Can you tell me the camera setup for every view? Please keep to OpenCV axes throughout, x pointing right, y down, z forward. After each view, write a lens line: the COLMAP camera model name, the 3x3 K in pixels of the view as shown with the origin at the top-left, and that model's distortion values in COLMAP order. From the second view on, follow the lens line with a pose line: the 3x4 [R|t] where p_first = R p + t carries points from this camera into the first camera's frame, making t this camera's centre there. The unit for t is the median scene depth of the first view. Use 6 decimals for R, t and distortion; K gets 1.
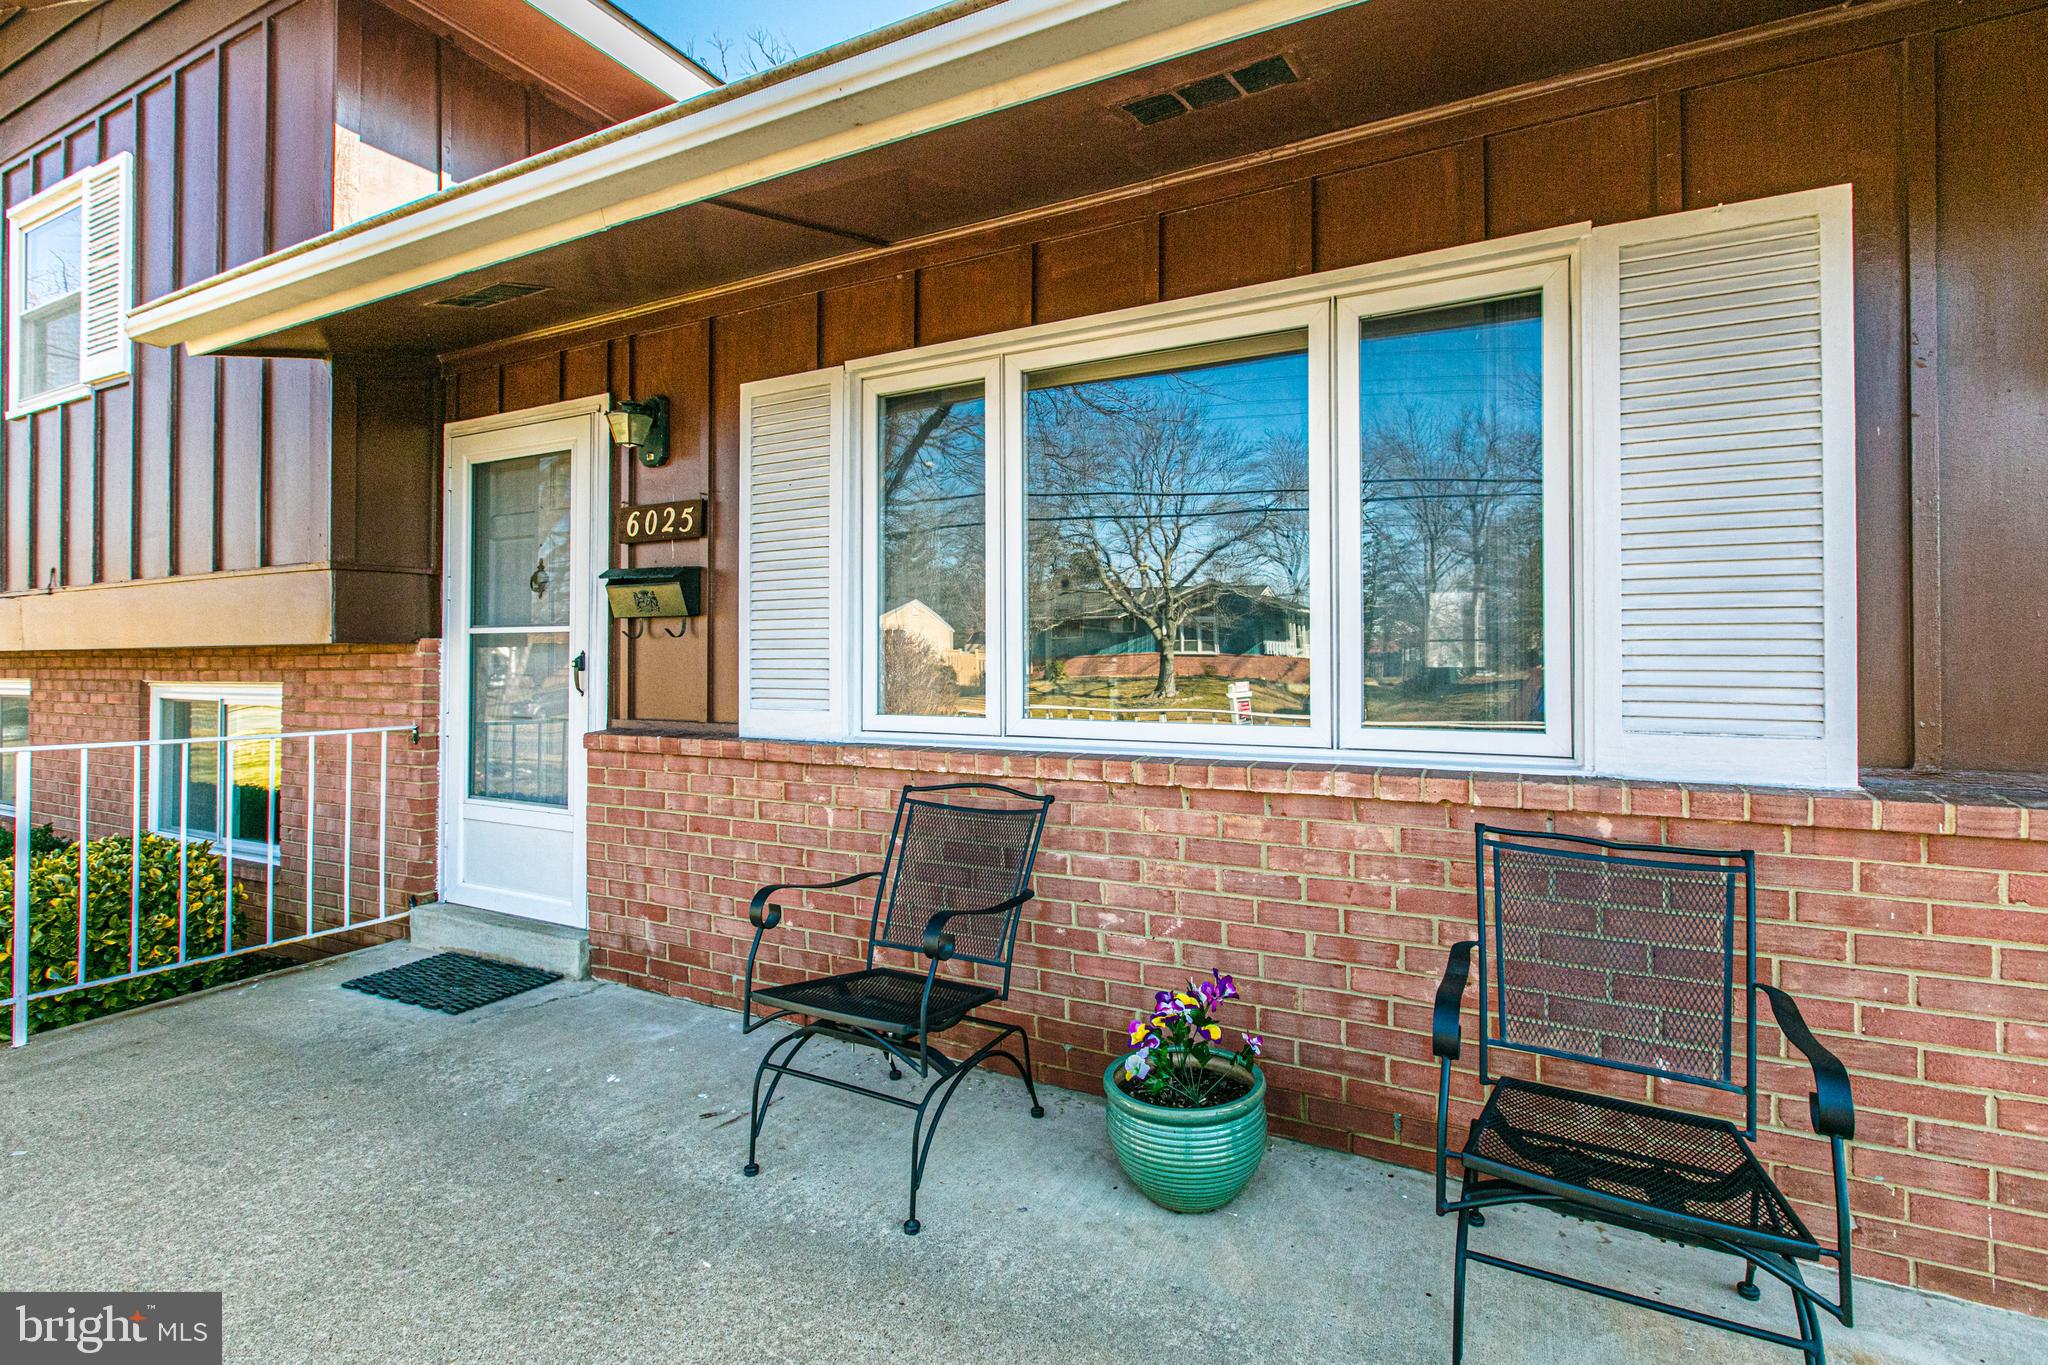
lens RADIAL K [[954.8, 0, 1059.1], [0, 954.8, 668.5], [0, 0, 1]] dist [-0.033131, 0.014797]
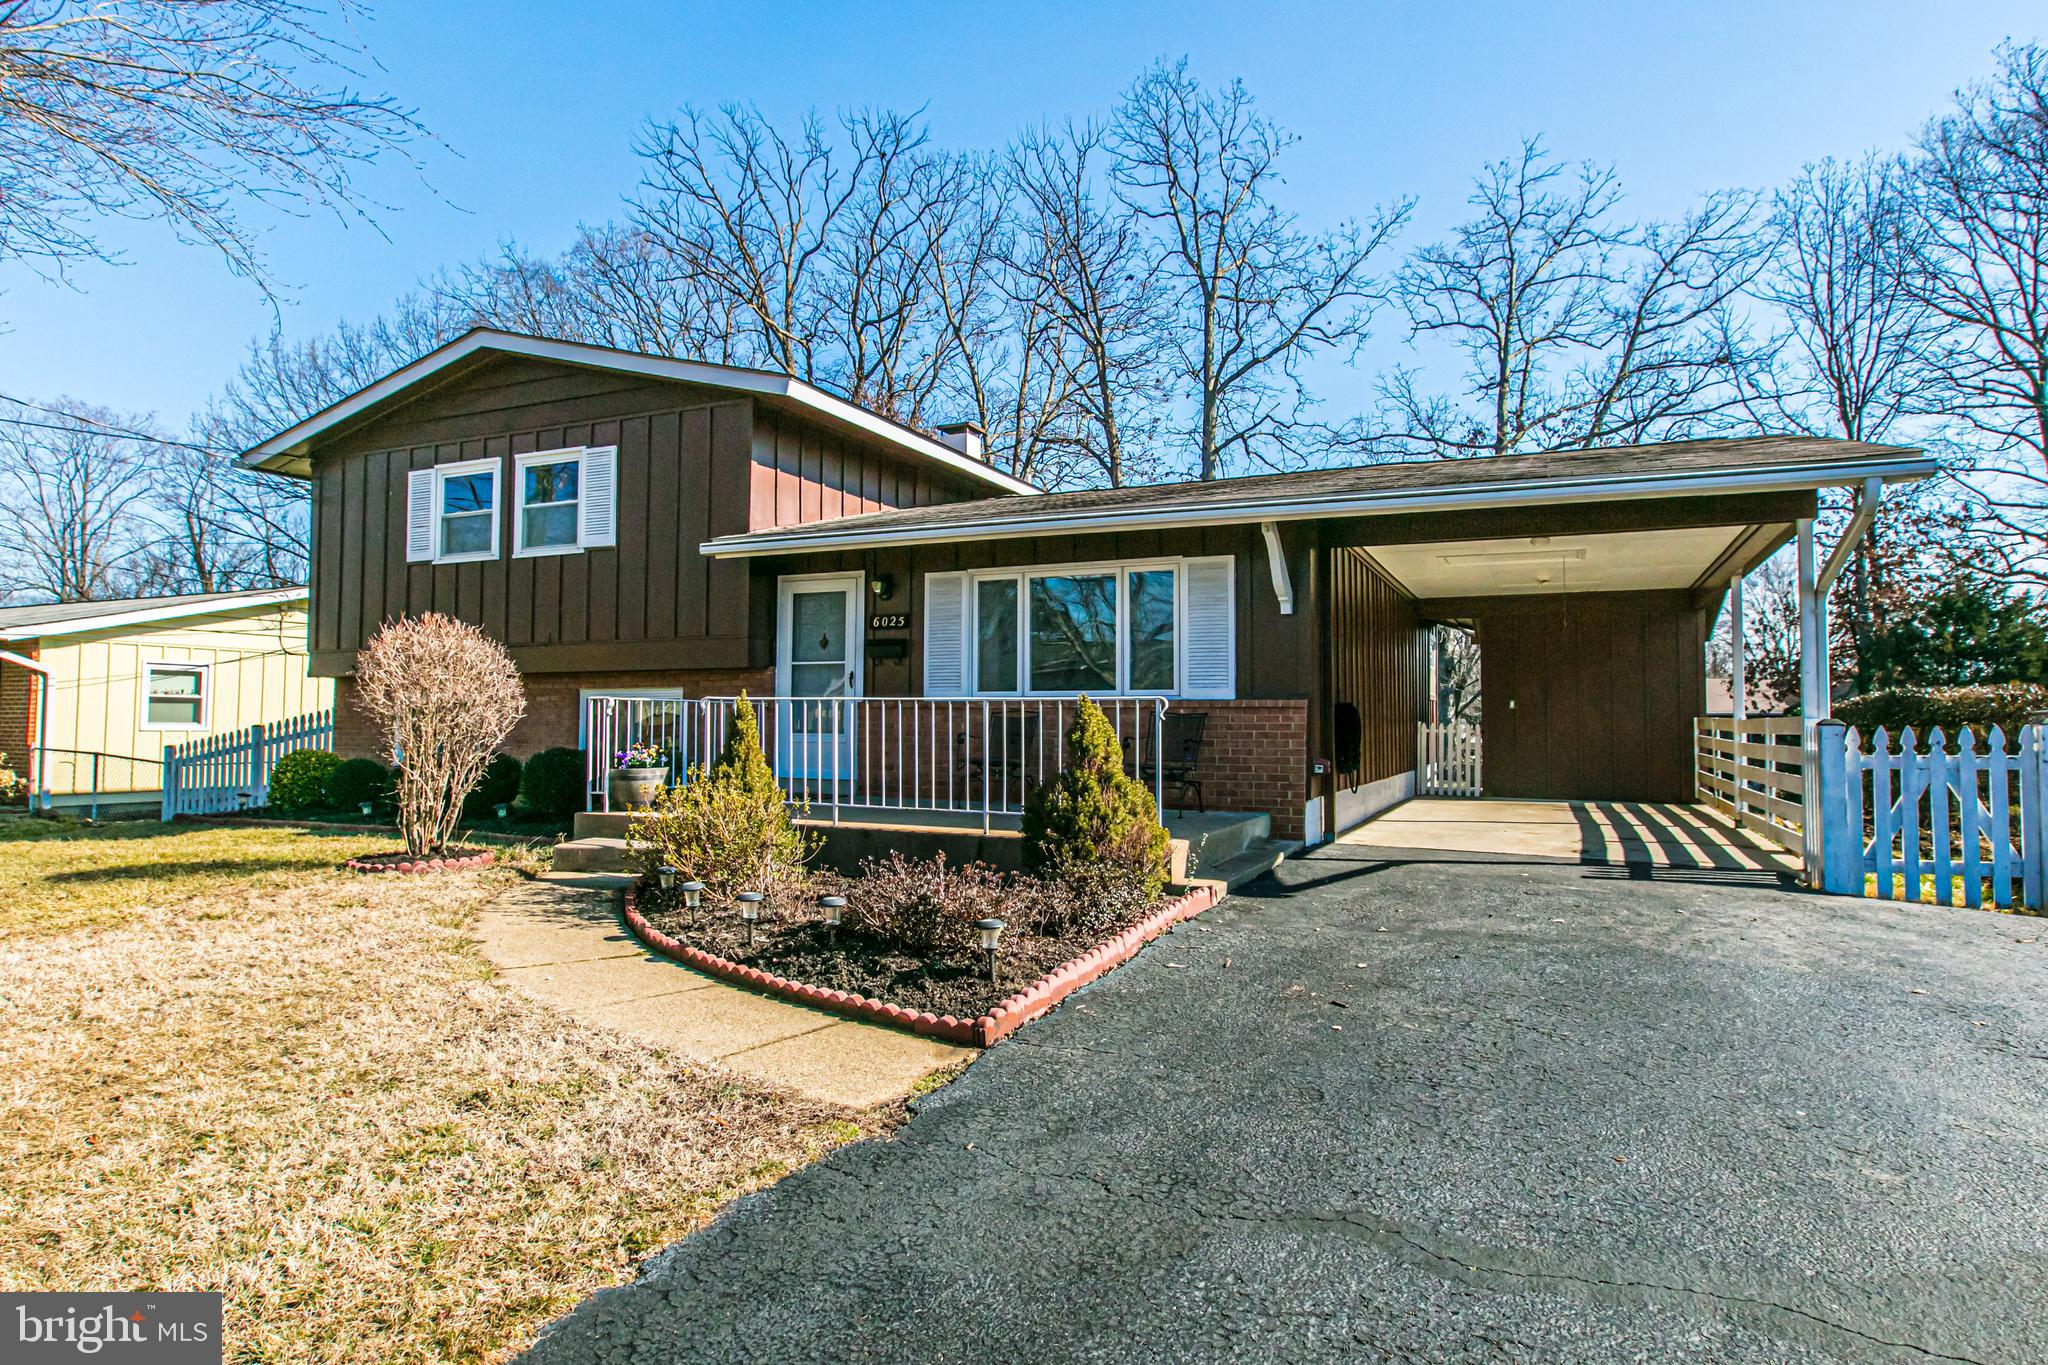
lens RADIAL K [[1139.9, 0, 1025.2], [0, 1139.9, 680.2], [0, 0, 1]] dist [0.005872, 0.000760]
pose [[0.999829, 0.000961, 0.018482, -0.097288], [-0.000293, 0.999348, -0.036113, 0.122096], [-0.018505, 0.036101, 0.999177, -2.166719]]
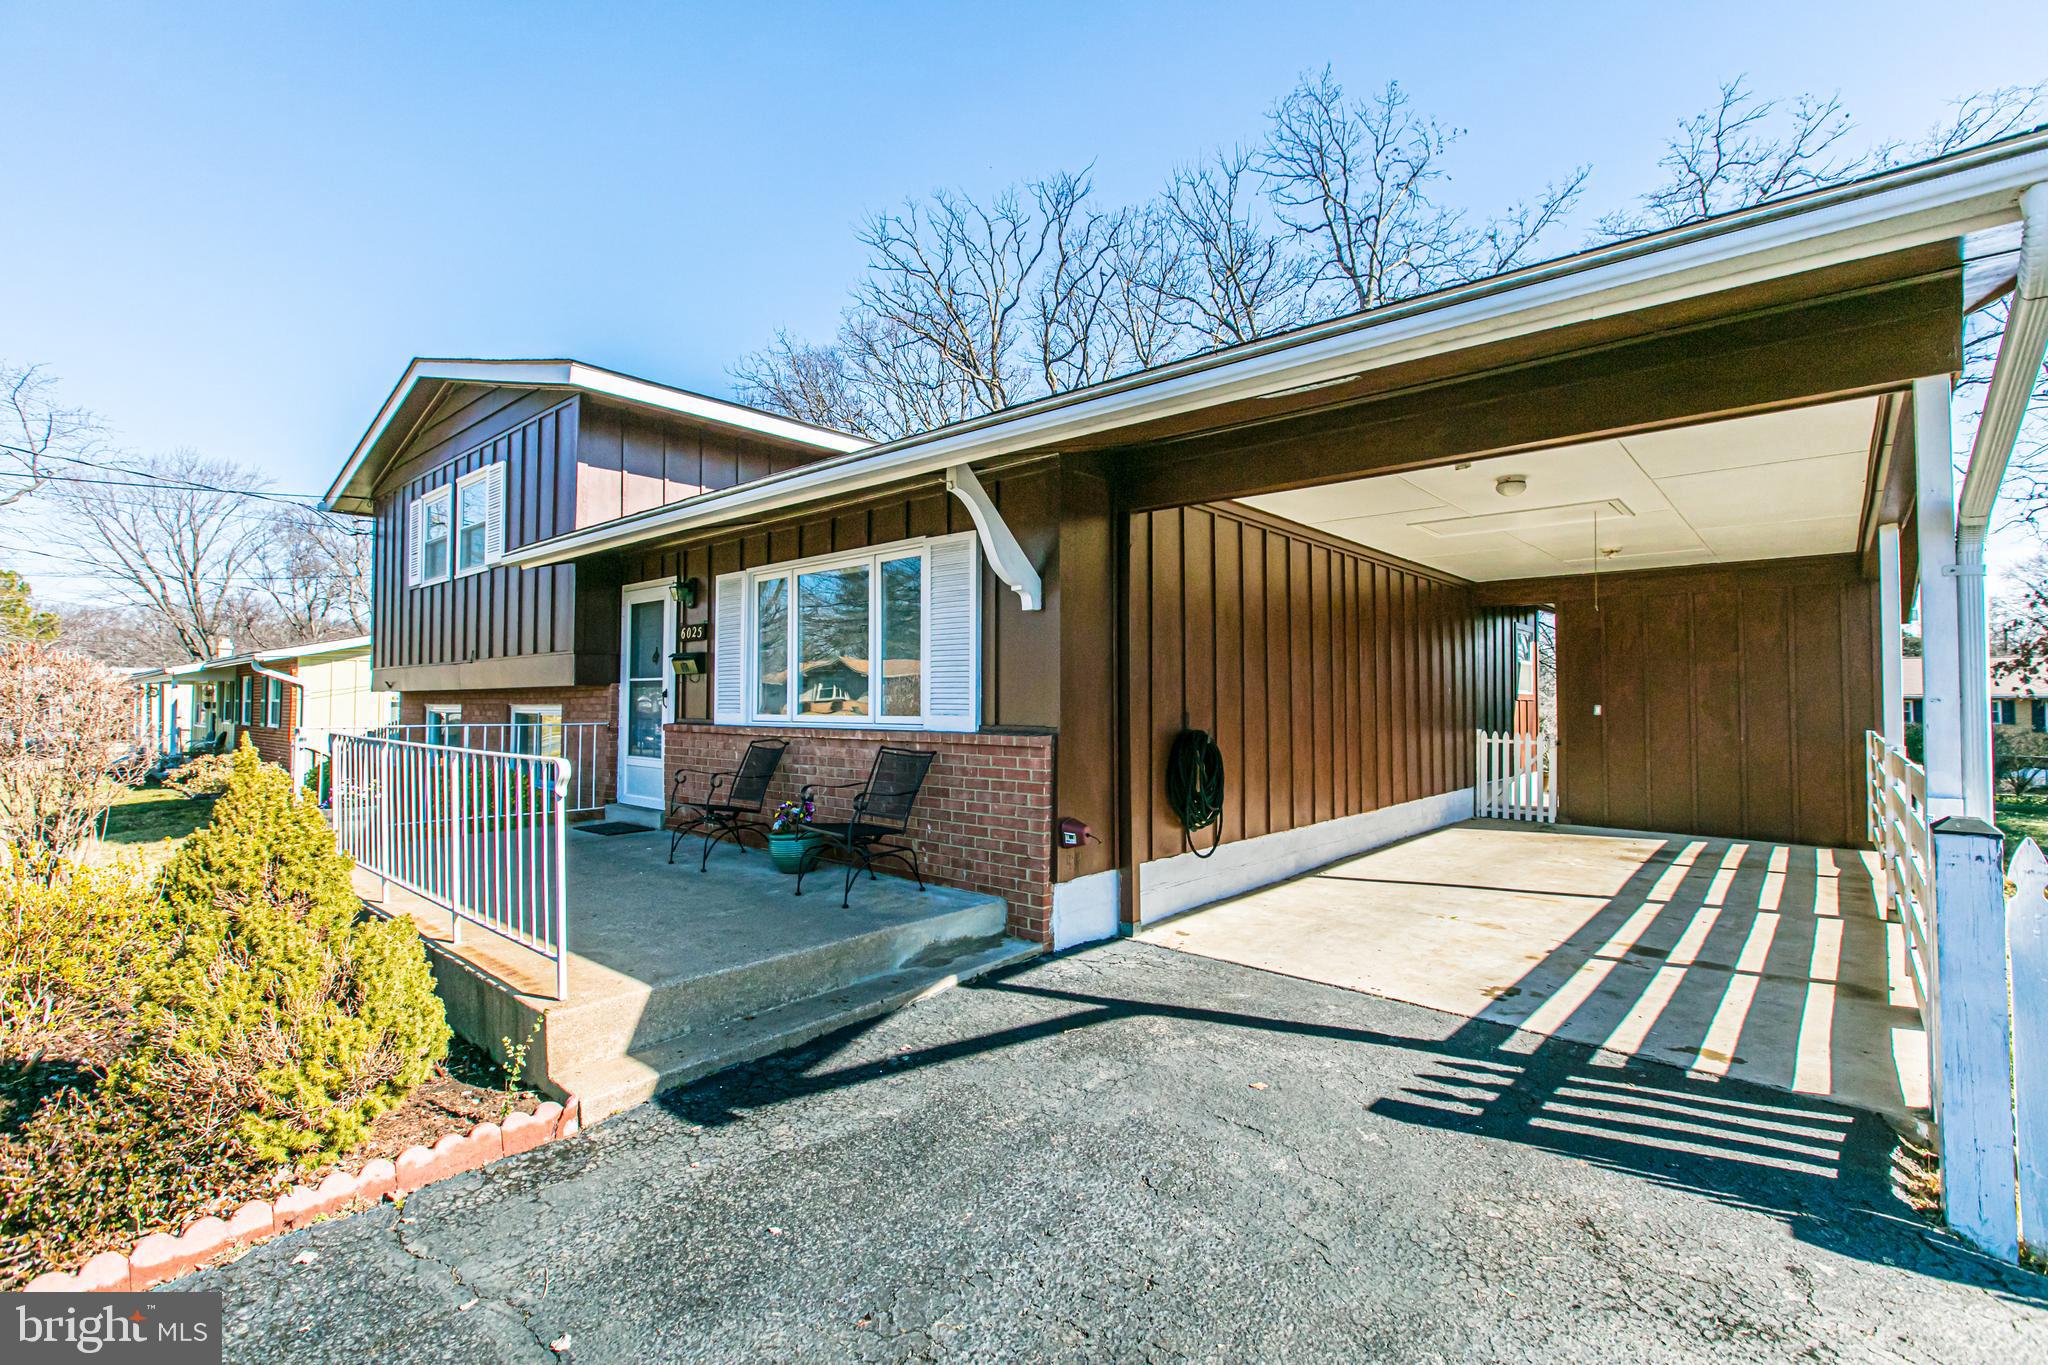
lens RADIAL K [[915.2, 0, 1018.4], [0, 915.2, 681.1], [0, 0, 1]] dist [0.001005, -0.000474]
pose [[0.963913, -0.009226, -0.266059, 0.938693], [0.003127, 0.999723, -0.023339, 0.018596], [0.266201, 0.021665, 0.963674, -0.938981]]
